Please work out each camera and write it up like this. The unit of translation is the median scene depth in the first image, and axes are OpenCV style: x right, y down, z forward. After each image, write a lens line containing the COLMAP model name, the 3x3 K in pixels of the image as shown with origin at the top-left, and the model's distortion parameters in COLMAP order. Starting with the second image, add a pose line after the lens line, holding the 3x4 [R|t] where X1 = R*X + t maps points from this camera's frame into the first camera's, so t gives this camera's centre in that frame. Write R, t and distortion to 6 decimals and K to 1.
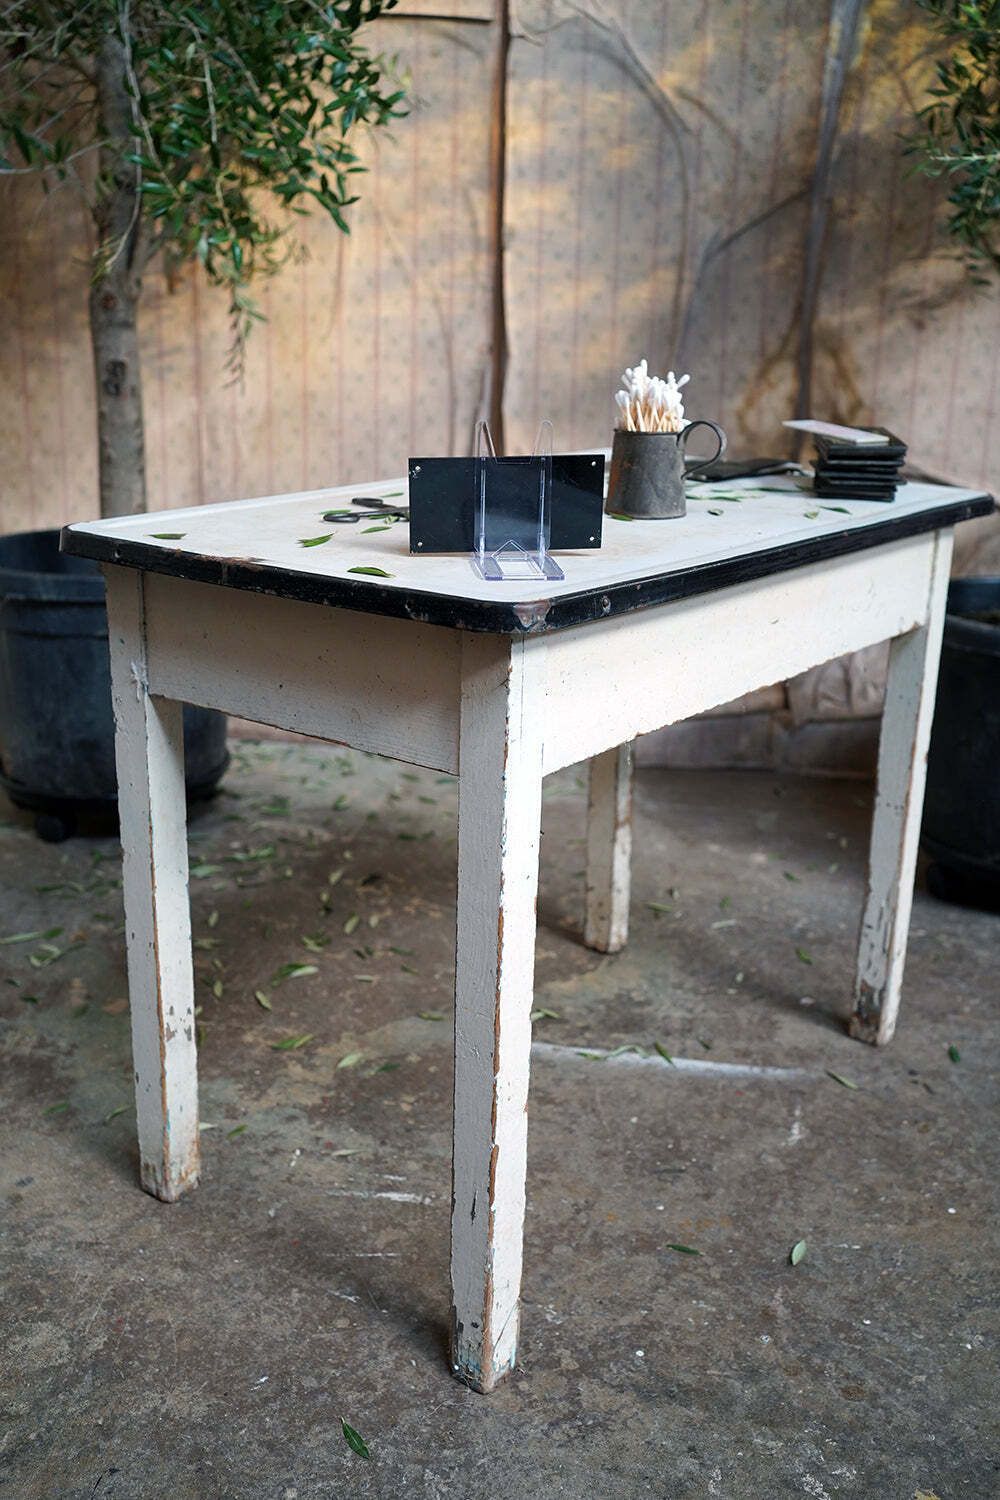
lens RADIAL K [[1509.6, 0, 501.7], [0, 1509.6, 750.0], [0, 0, 1]] dist [0.034596, 0.000000]
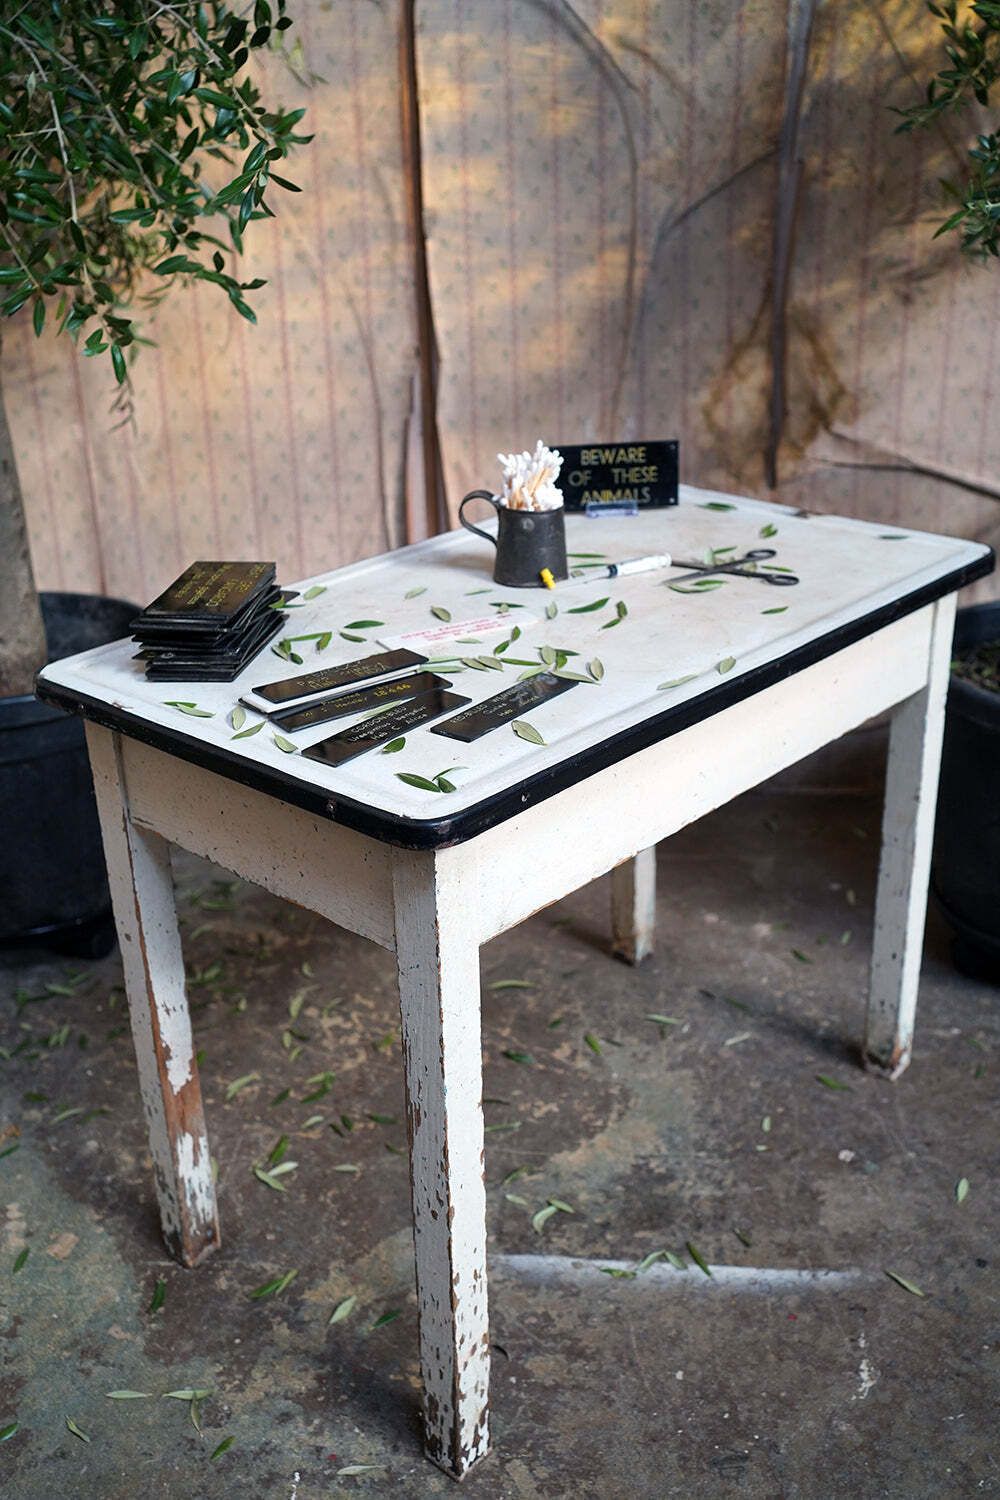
lens RADIAL K [[1509.6, 0, 505.0], [0, 1509.6, 753.1], [0, 0, 1]] dist [0.034596, 0.000000]
pose [[0.995917, -0.076423, 0.048042, -0.019431], [0.070349, 0.990585, 0.117437, -0.157787], [-0.056565, -0.113578, 0.991918, 0.130426]]
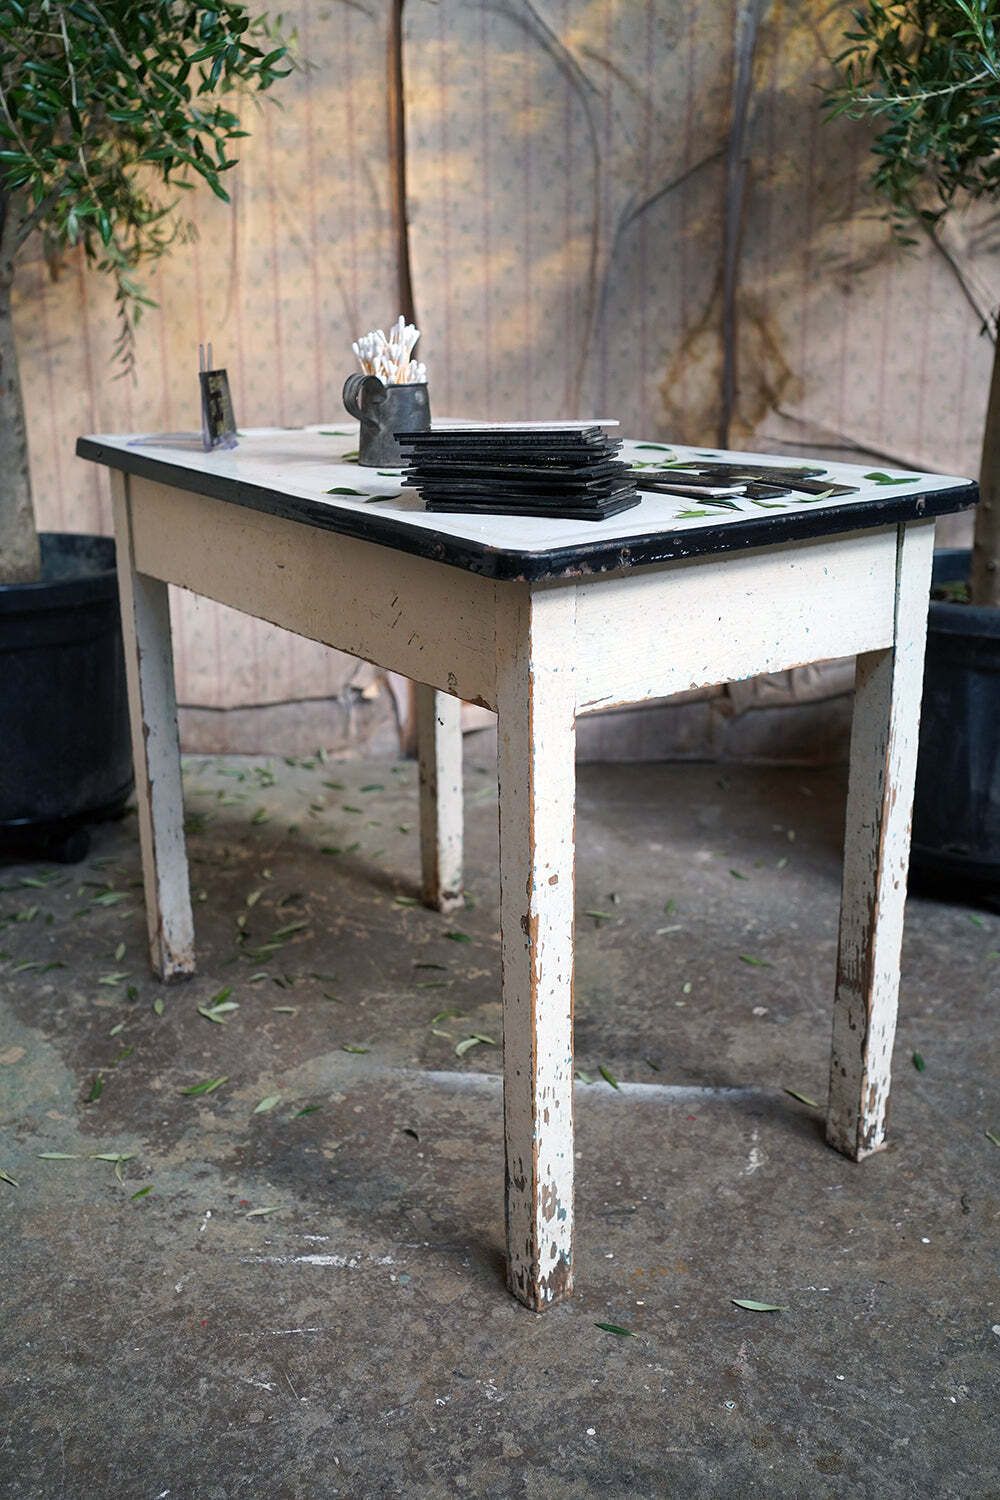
lens RADIAL K [[1509.6, 0, 505.3], [0, 1509.6, 745.0], [0, 0, 1]] dist [0.034596, 0.000000]
pose [[0.998321, -0.043612, 0.038124, 0.013621], [0.043549, 0.999048, 0.002485, -0.006042], [-0.038197, -0.000821, 0.999270, 0.060910]]
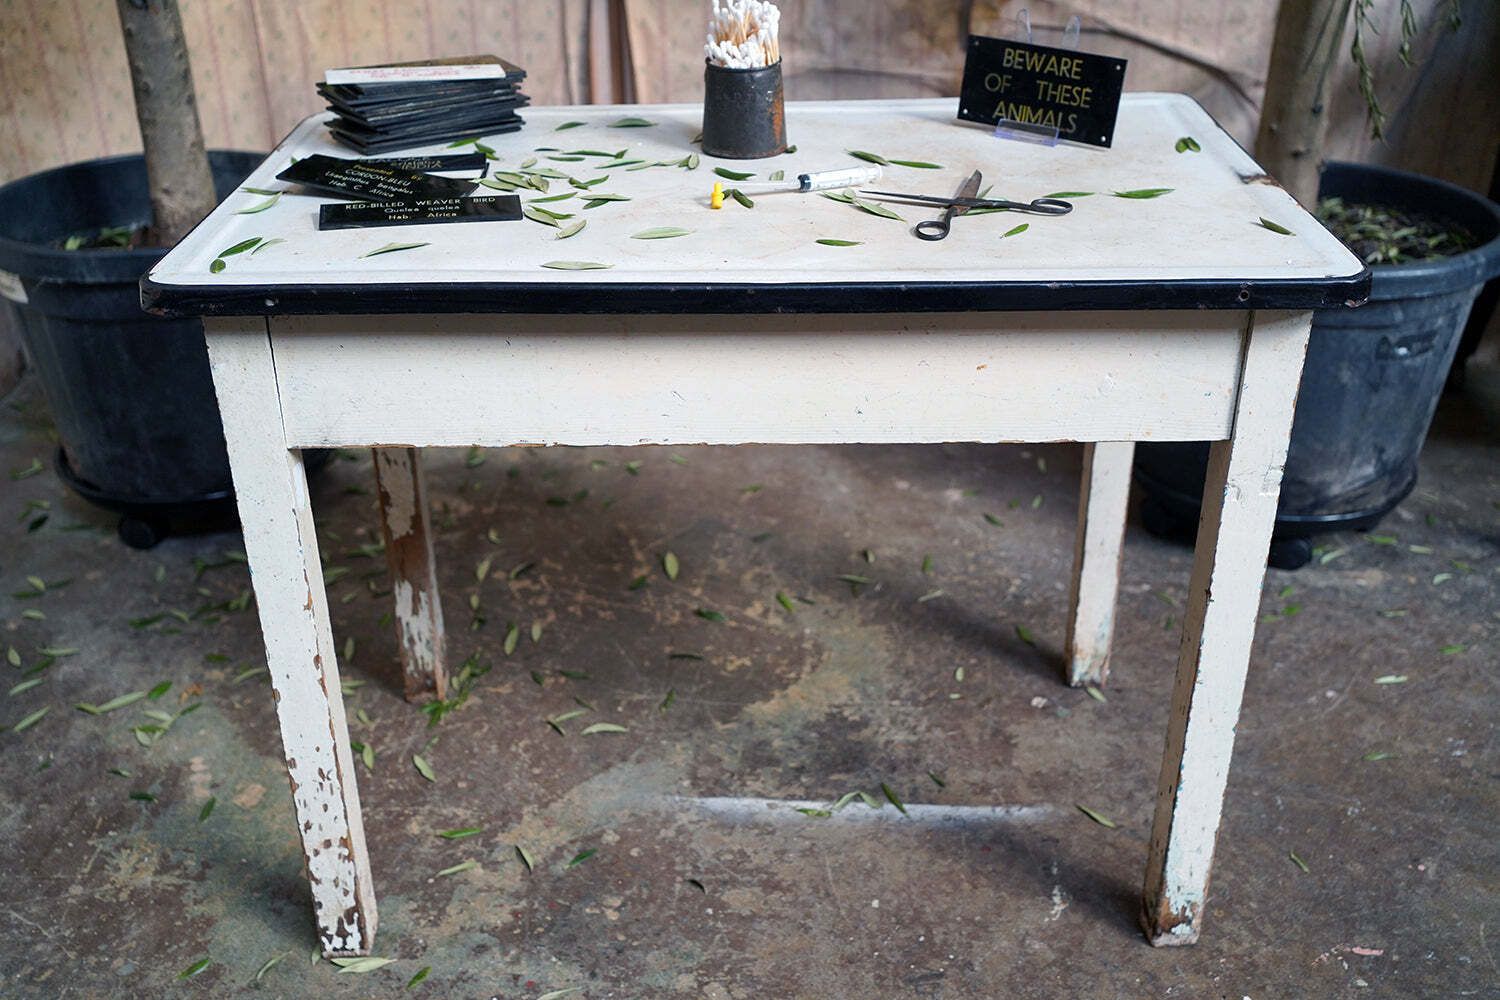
lens RADIAL K [[1509.6, 0, 751.3], [0, 1509.6, 483.9], [0, 0, 1]] dist [0.034596, 0.000000]
pose [[0.992703, -0.083295, 0.087198, -0.028690], [0.066125, 0.980698, 0.184008, -0.114599], [-0.100842, -0.176899, 0.979049, 0.139542]]
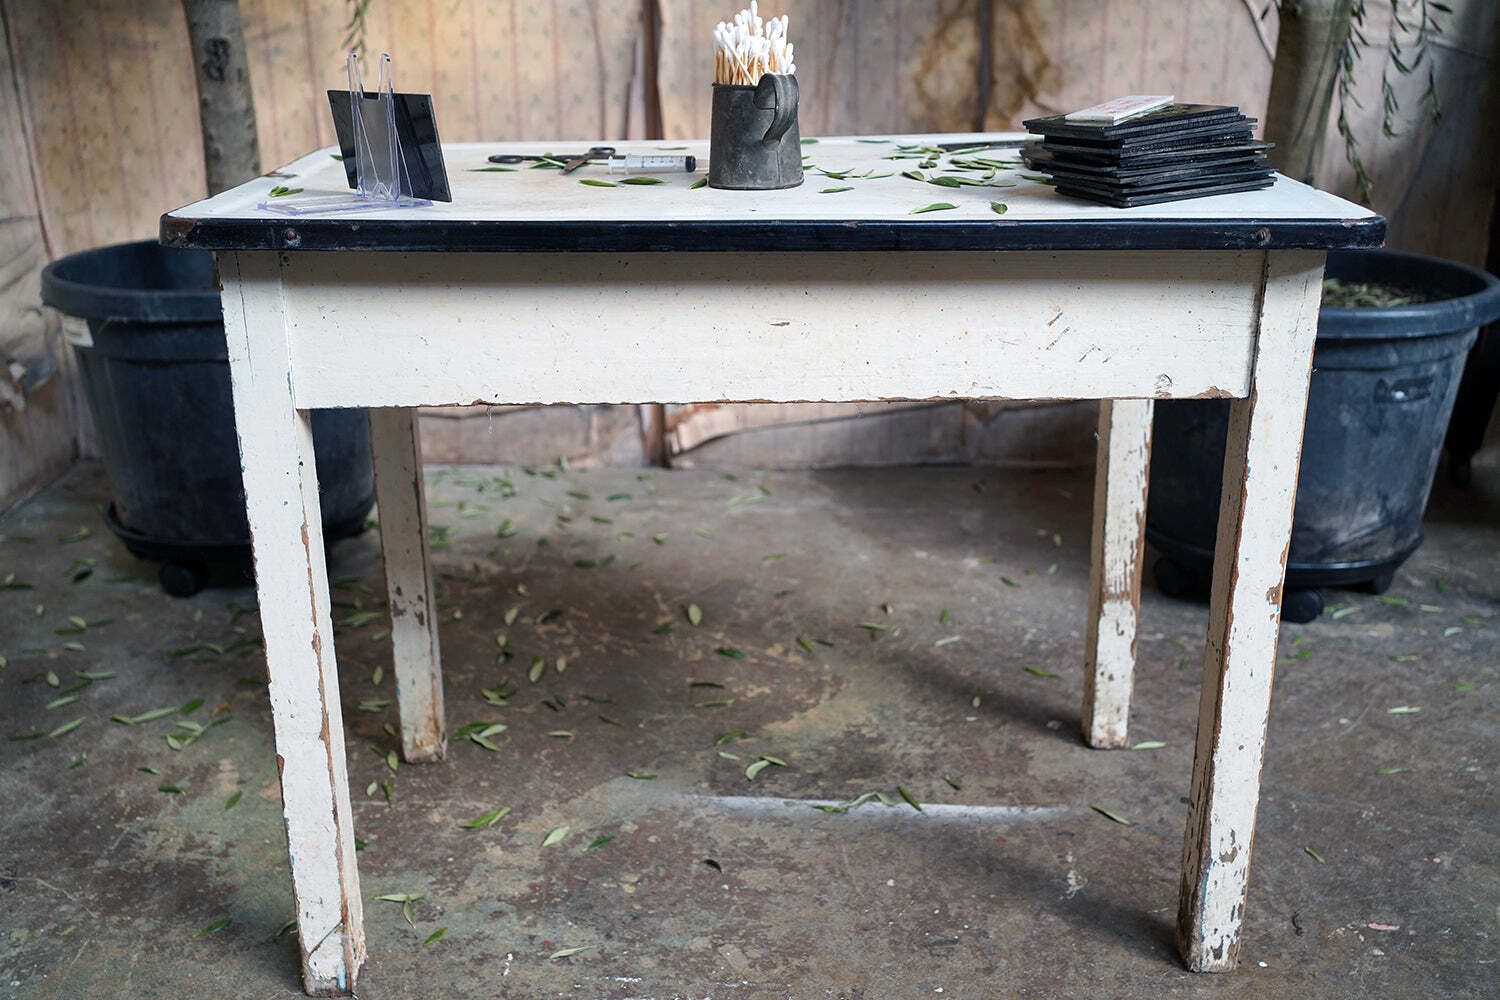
lens RADIAL K [[1509.6, 0, 757.5], [0, 1509.6, 496.6], [0, 0, 1]] dist [0.034596, 0.000000]
pose [[0.994735, -0.059841, 0.083196, -0.035419], [0.056725, 0.997615, 0.039330, -0.013160], [-0.085351, -0.034403, 0.995757, 0.100288]]
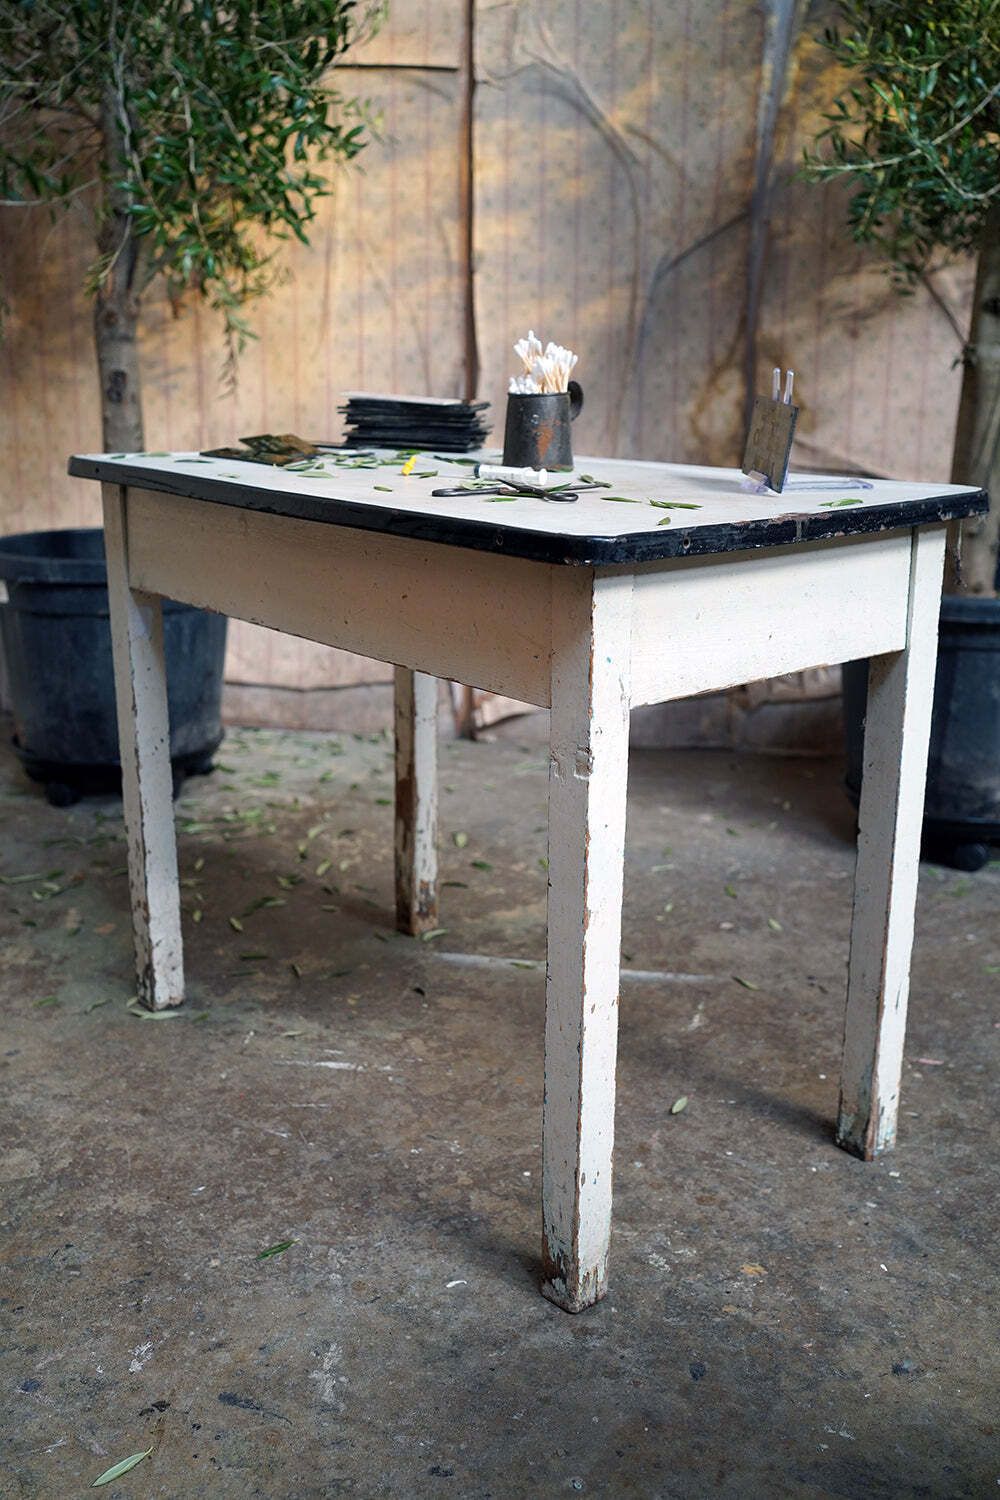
lens RADIAL K [[1509.6, 0, 501.0], [0, 1509.6, 744.2], [0, 0, 1]] dist [0.034596, 0.000000]
pose [[0.999385, -0.007483, -0.034251, 0.063966], [0.006031, 0.999087, -0.042285, 0.066950], [0.034536, 0.042052, 0.998518, -0.095692]]
